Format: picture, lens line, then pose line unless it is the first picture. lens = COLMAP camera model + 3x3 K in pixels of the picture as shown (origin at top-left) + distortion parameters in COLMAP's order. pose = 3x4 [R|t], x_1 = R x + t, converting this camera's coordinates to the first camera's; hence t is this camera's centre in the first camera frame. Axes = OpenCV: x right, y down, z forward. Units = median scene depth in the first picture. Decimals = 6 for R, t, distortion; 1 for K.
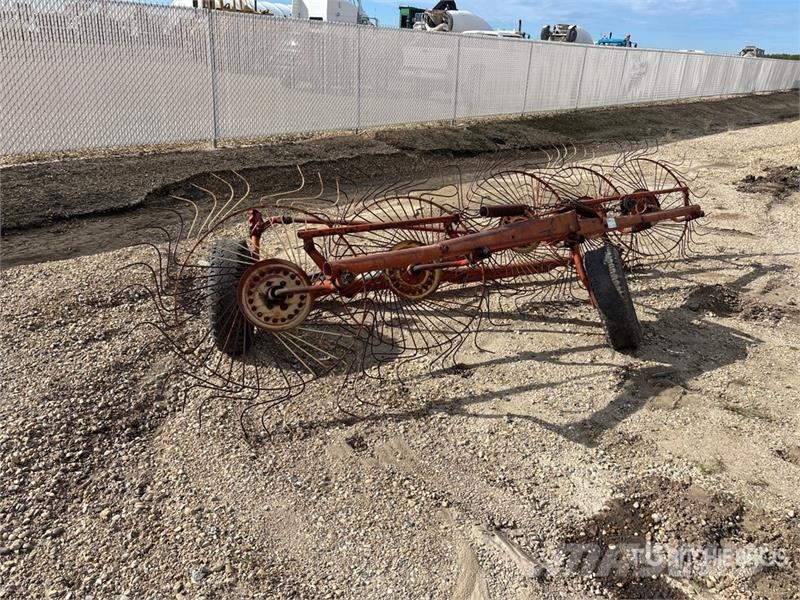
lens RADIAL K [[601.5, 0, 398.2], [0, 601.5, 308.5], [0, 0, 1]] dist [0.050577, -0.060092]
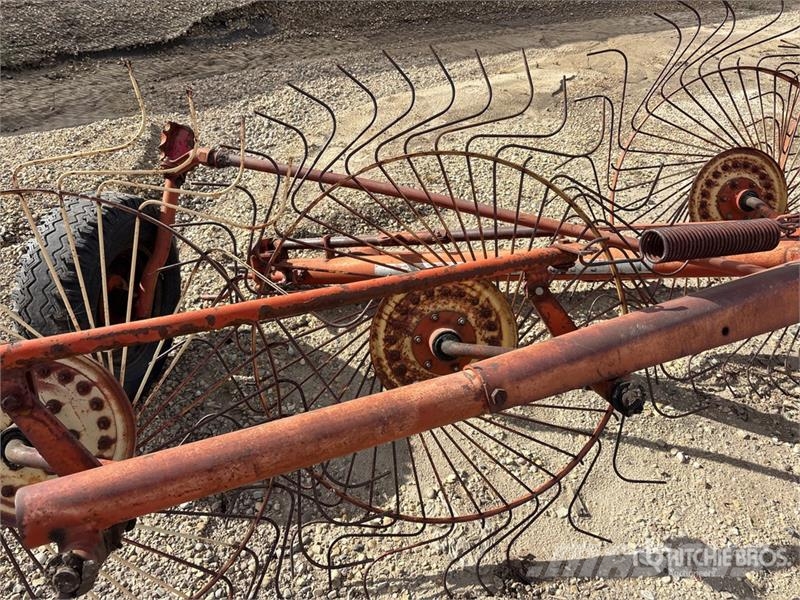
lens RADIAL K [[601.9, 0, 400.0], [0, 601.9, 300.0], [0, 0, 1]] dist [0.053910, -0.064951]
pose [[0.964478, 0.167492, -0.204275, 0.074520], [-0.109123, 0.956846, 0.269327, -0.198658], [0.240570, -0.237469, 0.941135, 0.598664]]
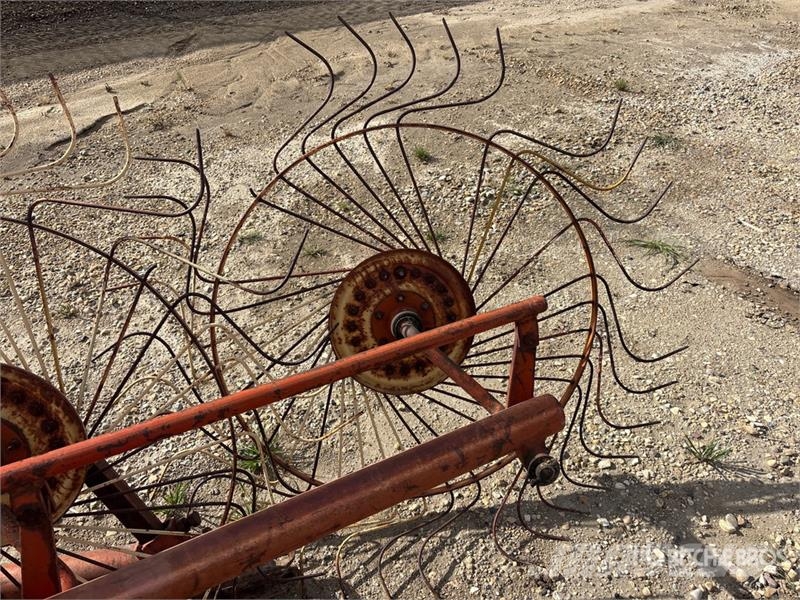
lens RADIAL K [[601.9, 0, 400.0], [0, 601.9, 300.0], [0, 0, 1]] dist [0.053910, -0.064951]
pose [[0.981048, 0.123339, -0.149443, 0.702279], [-0.070683, 0.945901, 0.316663, -0.406658], [0.180415, -0.300098, 0.936692, 1.189031]]
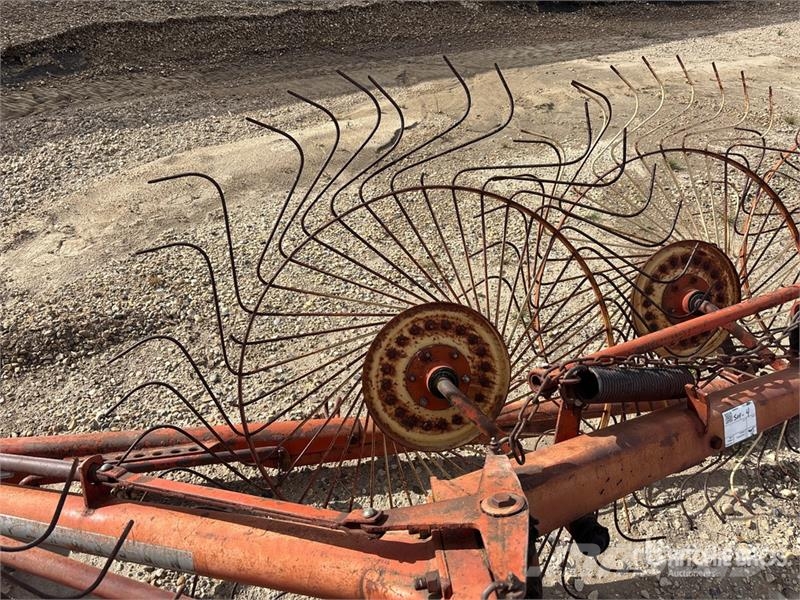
lens RADIAL K [[601.9, 0, 400.0], [0, 601.9, 300.0], [0, 0, 1]] dist [0.053910, -0.064951]
pose [[0.979516, 0.139830, -0.144899, 0.286219], [-0.101206, 0.963952, 0.246078, -0.315033], [0.174084, -0.226373, 0.958358, 0.890044]]
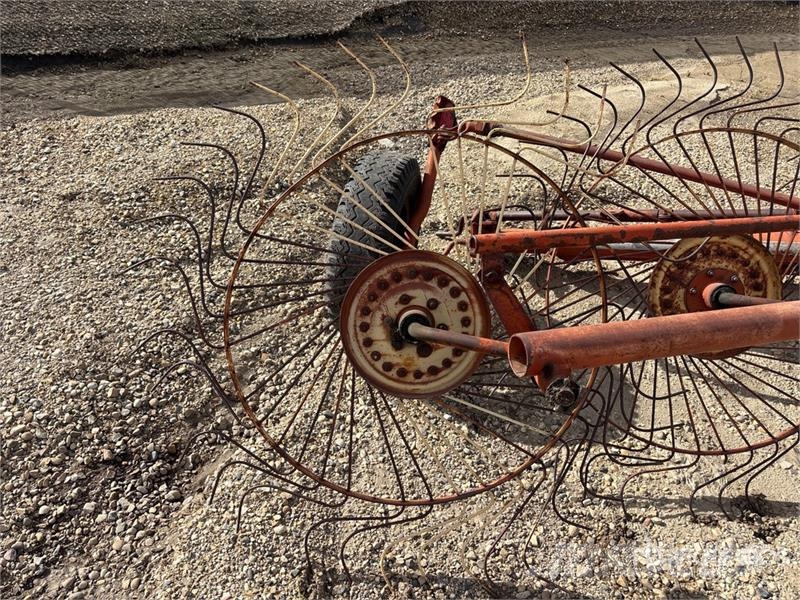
lens RADIAL K [[601.5, 0, 398.2], [0, 601.5, 308.5], [0, 0, 1]] dist [0.050577, -0.060092]
pose [[0.918112, 0.260888, -0.298342, -0.059998], [-0.174047, 0.941717, 0.287883, -0.147223], [0.356059, -0.212383, 0.910008, 0.463251]]
